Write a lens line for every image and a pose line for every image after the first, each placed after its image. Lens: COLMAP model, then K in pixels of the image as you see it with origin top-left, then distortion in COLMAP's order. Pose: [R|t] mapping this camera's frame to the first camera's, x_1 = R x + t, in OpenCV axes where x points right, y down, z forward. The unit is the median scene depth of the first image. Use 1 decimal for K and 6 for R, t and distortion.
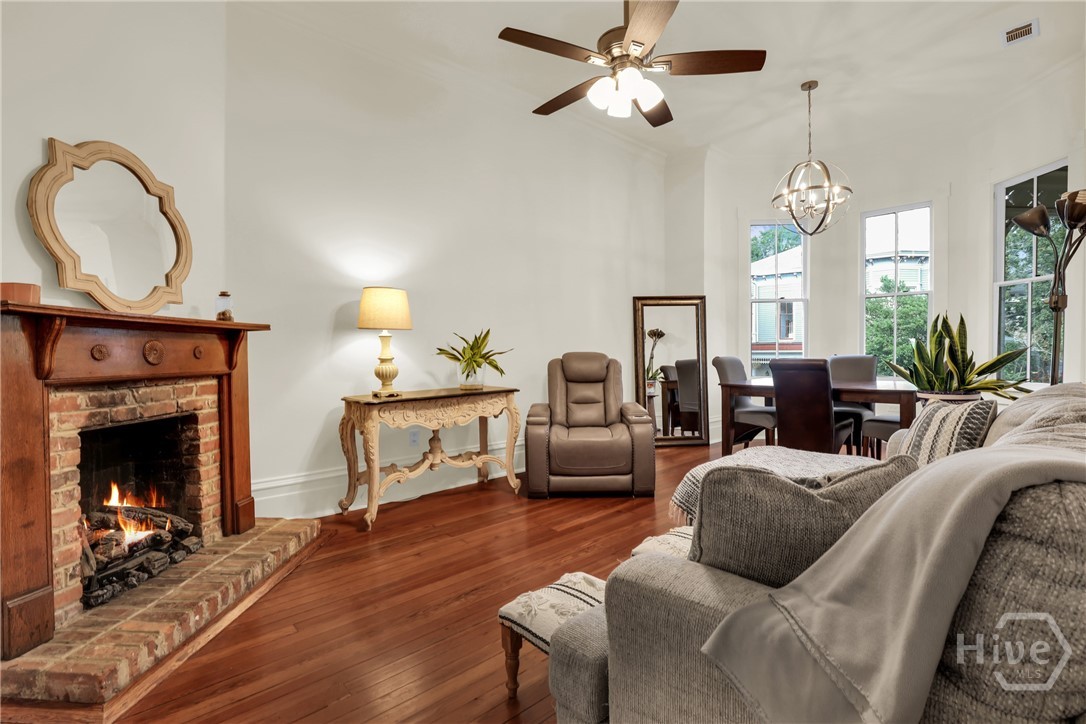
lens RADIAL K [[507.1, 0, 543.0], [0, 507.1, 362.0], [0, 0, 1]] dist [-0.002672, -0.000386]
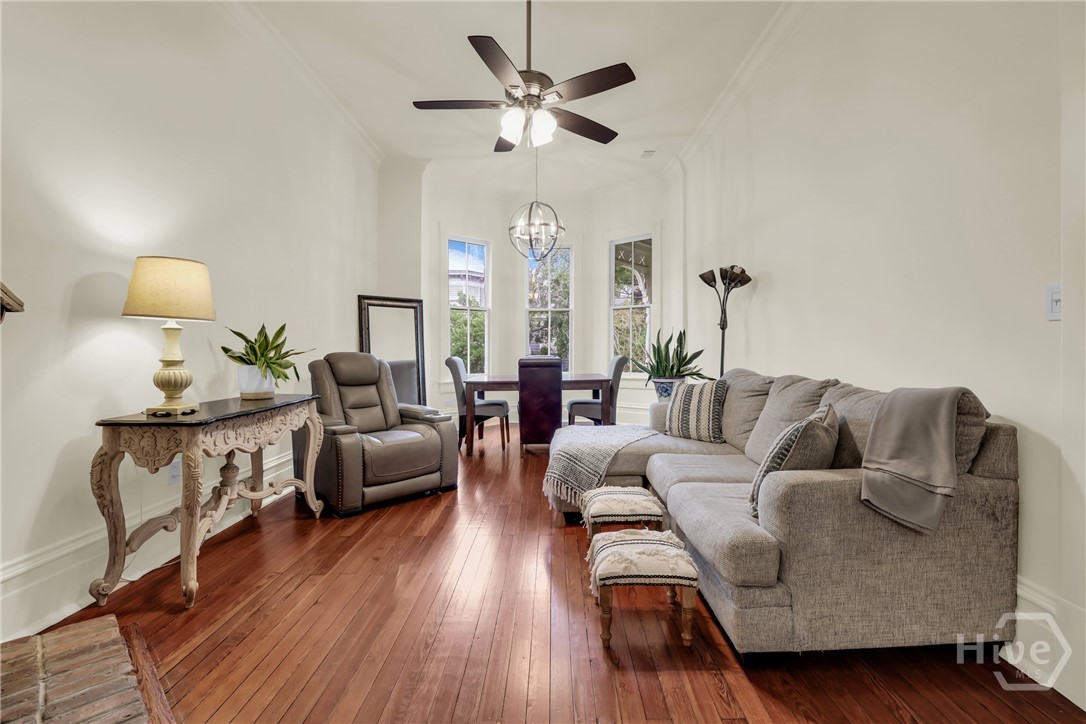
lens RADIAL K [[521.3, 0, 545.2], [0, 521.3, 349.6], [0, 0, 1]] dist [0.001751, 0.000428]
pose [[0.677814, 0.006327, 0.735206, -0.457656], [0.015404, 0.999621, -0.022804, 0.002365], [-0.735072, 0.026782, 0.677460, 0.121525]]
